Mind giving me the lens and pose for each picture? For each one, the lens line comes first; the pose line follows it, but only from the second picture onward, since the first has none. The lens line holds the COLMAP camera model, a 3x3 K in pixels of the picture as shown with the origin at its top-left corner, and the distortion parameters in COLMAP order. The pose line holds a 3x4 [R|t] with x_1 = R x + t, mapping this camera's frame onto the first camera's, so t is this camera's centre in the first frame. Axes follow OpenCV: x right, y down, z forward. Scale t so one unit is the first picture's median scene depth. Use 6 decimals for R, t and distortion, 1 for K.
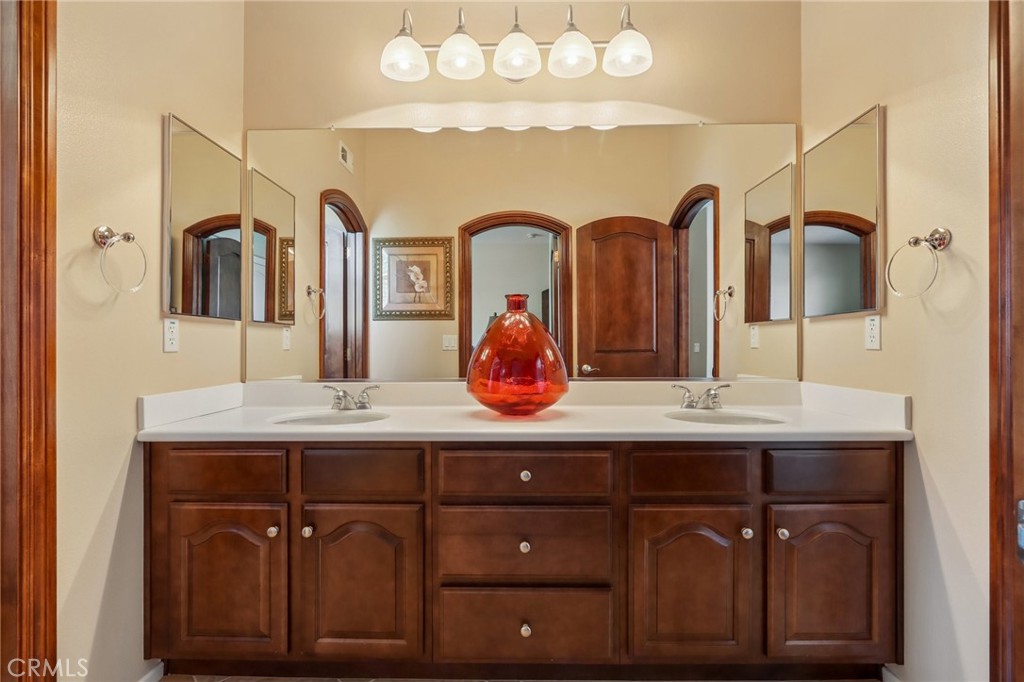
lens RADIAL K [[471.4, 0, 512.0], [0, 471.4, 341.0], [0, 0, 1]] dist [-0.014255, 0.000935]
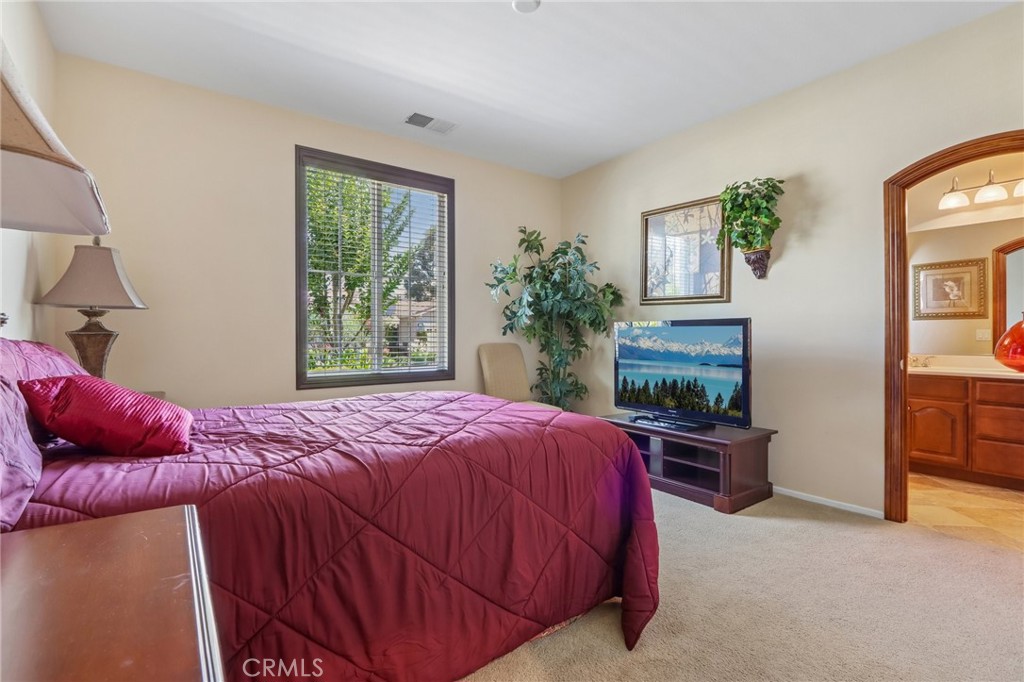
lens RADIAL K [[471.4, 0, 512.0], [0, 471.4, 341.0], [0, 0, 1]] dist [-0.014255, 0.000935]
pose [[0.602653, 0.005573, -0.797984, 0.122274], [0.006981, 0.999901, 0.012255, -0.005690], [0.797973, -0.012957, 0.602554, -0.917829]]
